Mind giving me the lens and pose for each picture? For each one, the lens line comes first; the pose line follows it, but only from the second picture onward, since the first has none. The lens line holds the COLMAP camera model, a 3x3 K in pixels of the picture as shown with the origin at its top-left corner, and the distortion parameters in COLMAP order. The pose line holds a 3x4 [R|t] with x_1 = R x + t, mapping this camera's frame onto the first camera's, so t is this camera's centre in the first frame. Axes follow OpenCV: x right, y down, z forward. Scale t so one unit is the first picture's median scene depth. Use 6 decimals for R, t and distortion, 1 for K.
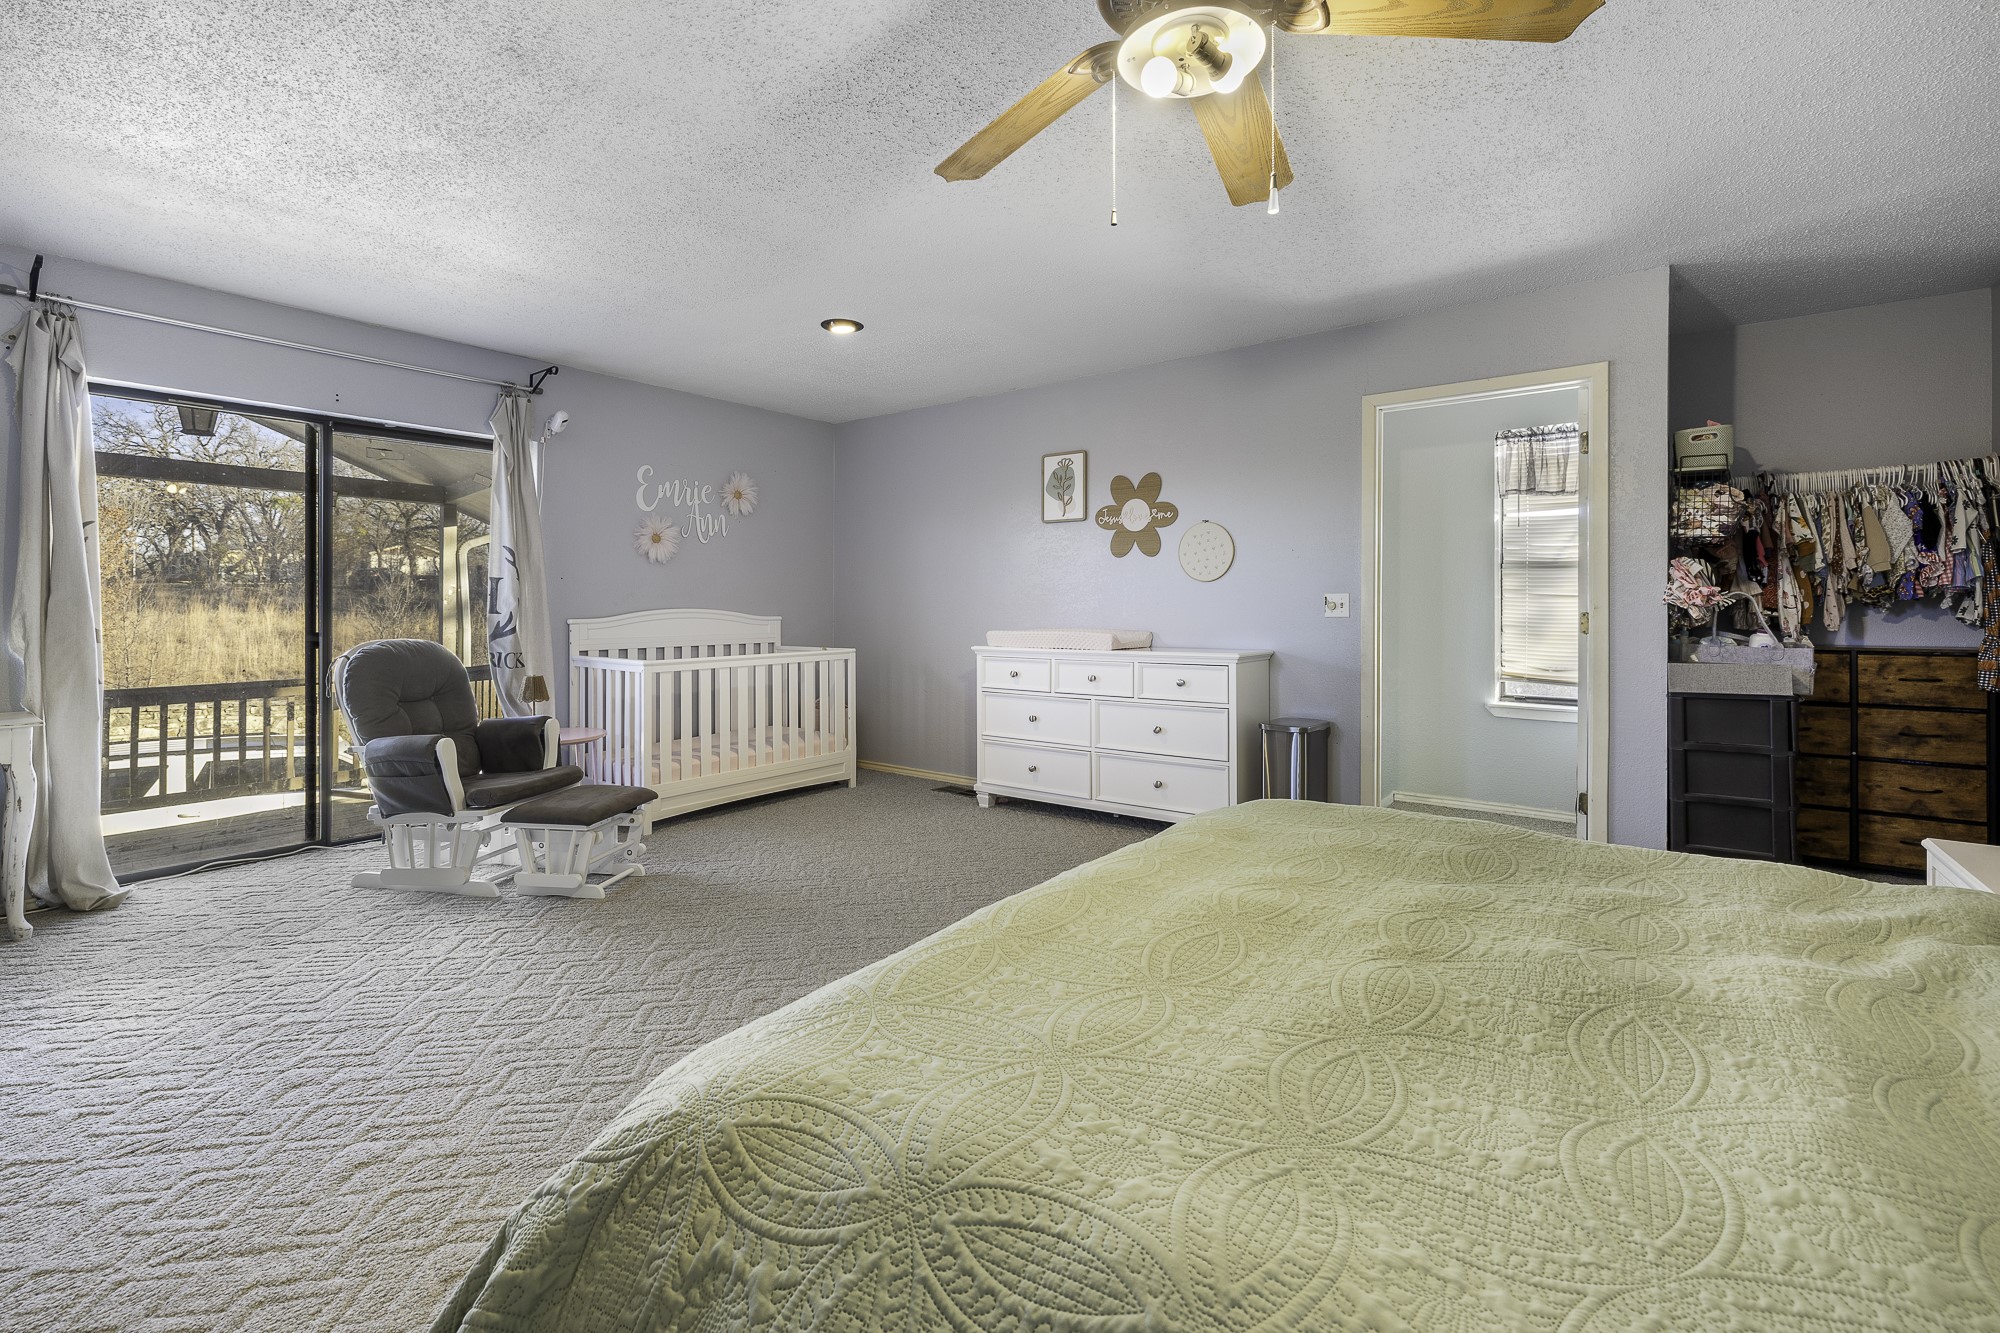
lens RADIAL K [[863.9, 0, 1002.0], [0, 863.9, 594.0], [0, 0, 1]] dist [0.004156, 0.000413]
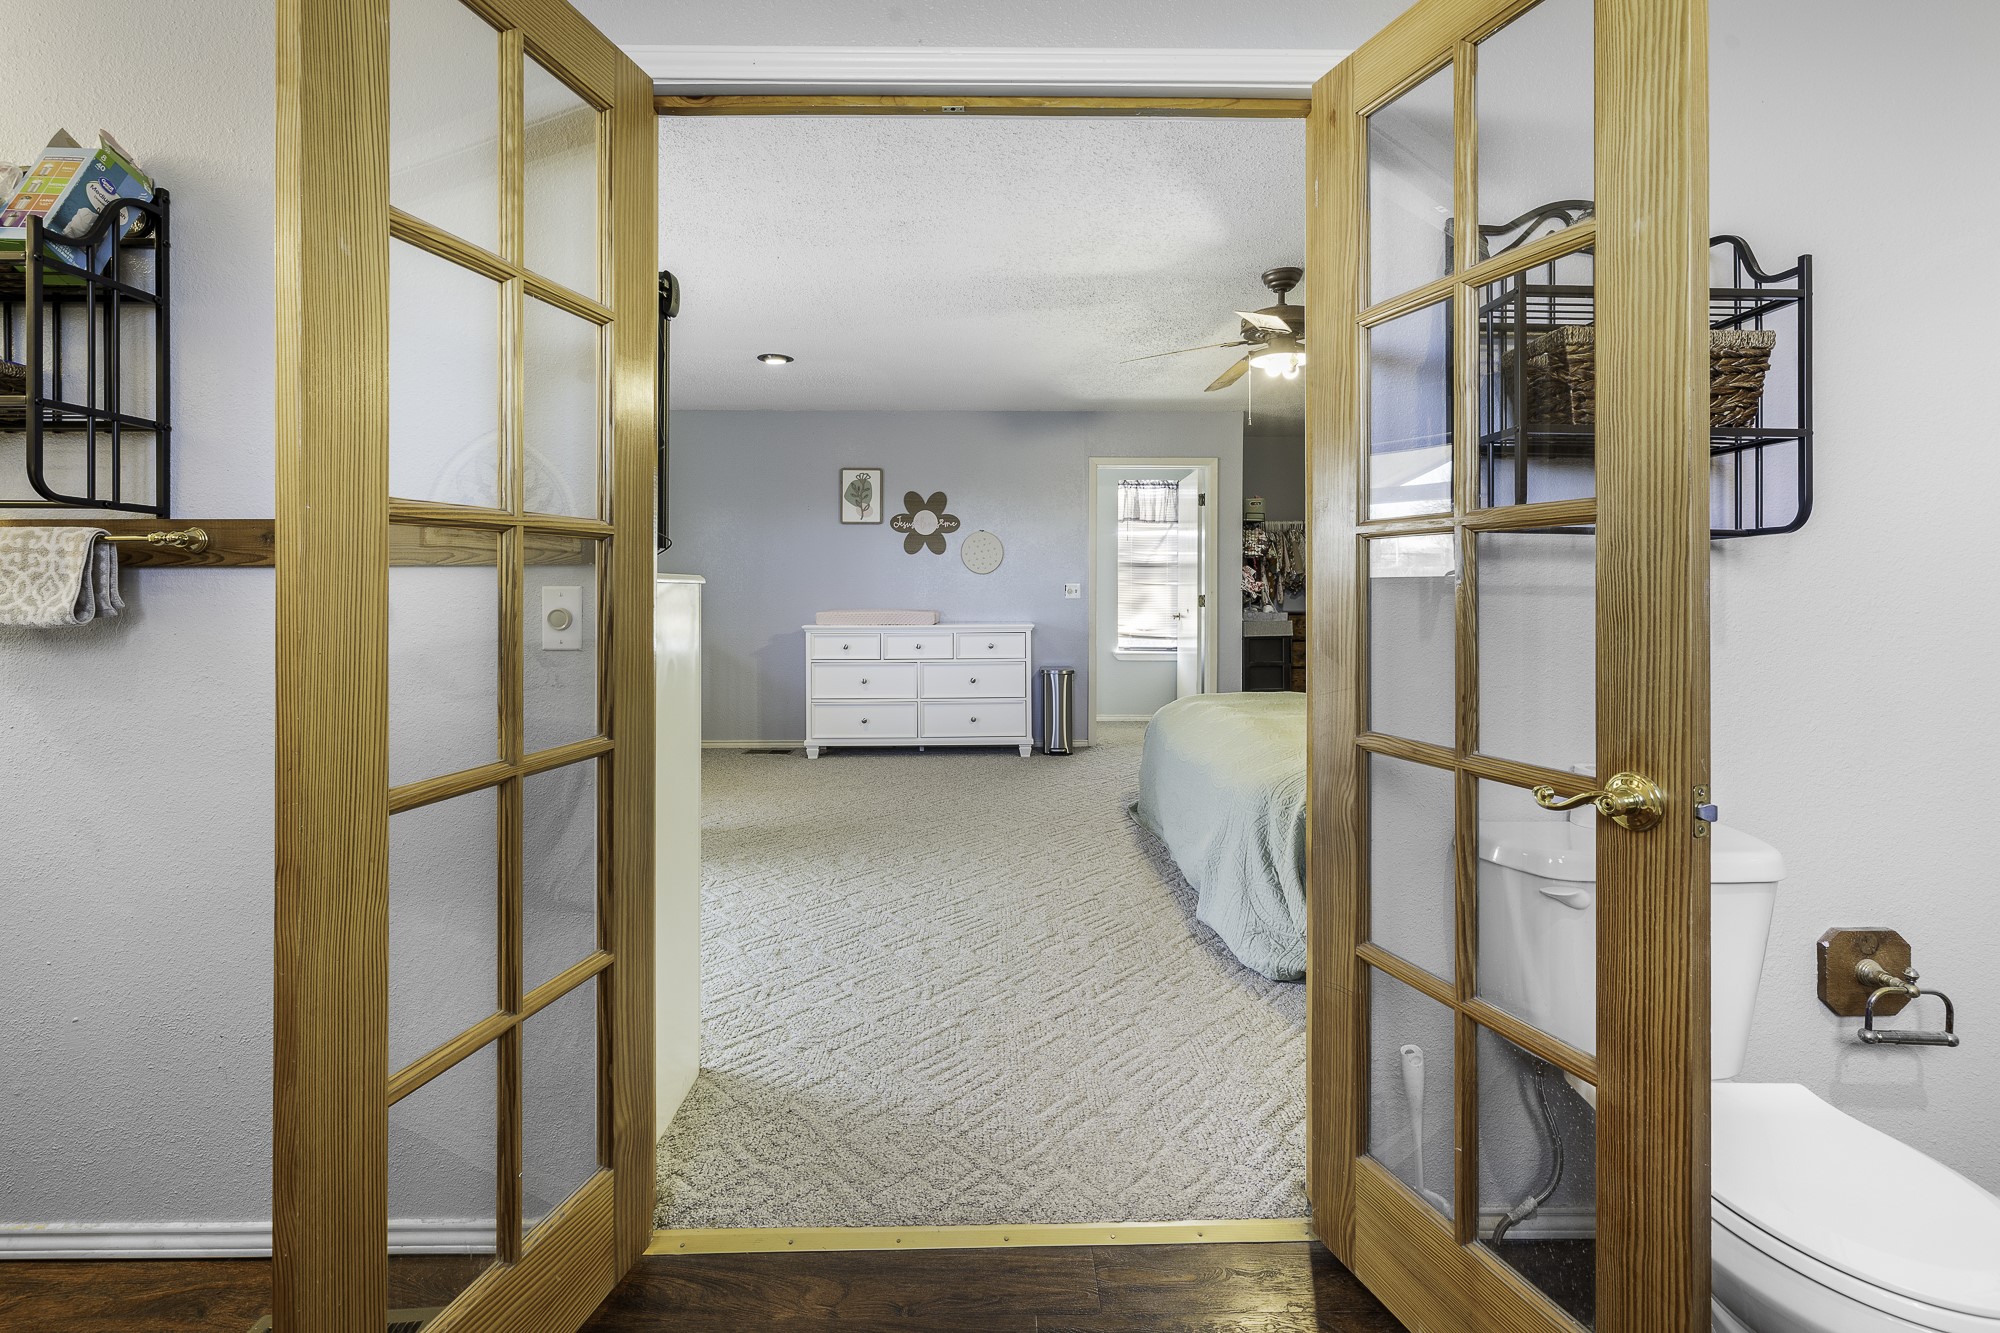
lens RADIAL K [[863.9, 0, 1002.0], [0, 863.9, 594.0], [0, 0, 1]] dist [0.004156, 0.000413]
pose [[0.783546, -0.005221, 0.621312, -0.588348], [-0.008306, 0.999787, 0.018876, -0.008609], [-0.621278, -0.019951, 0.783336, -0.110458]]
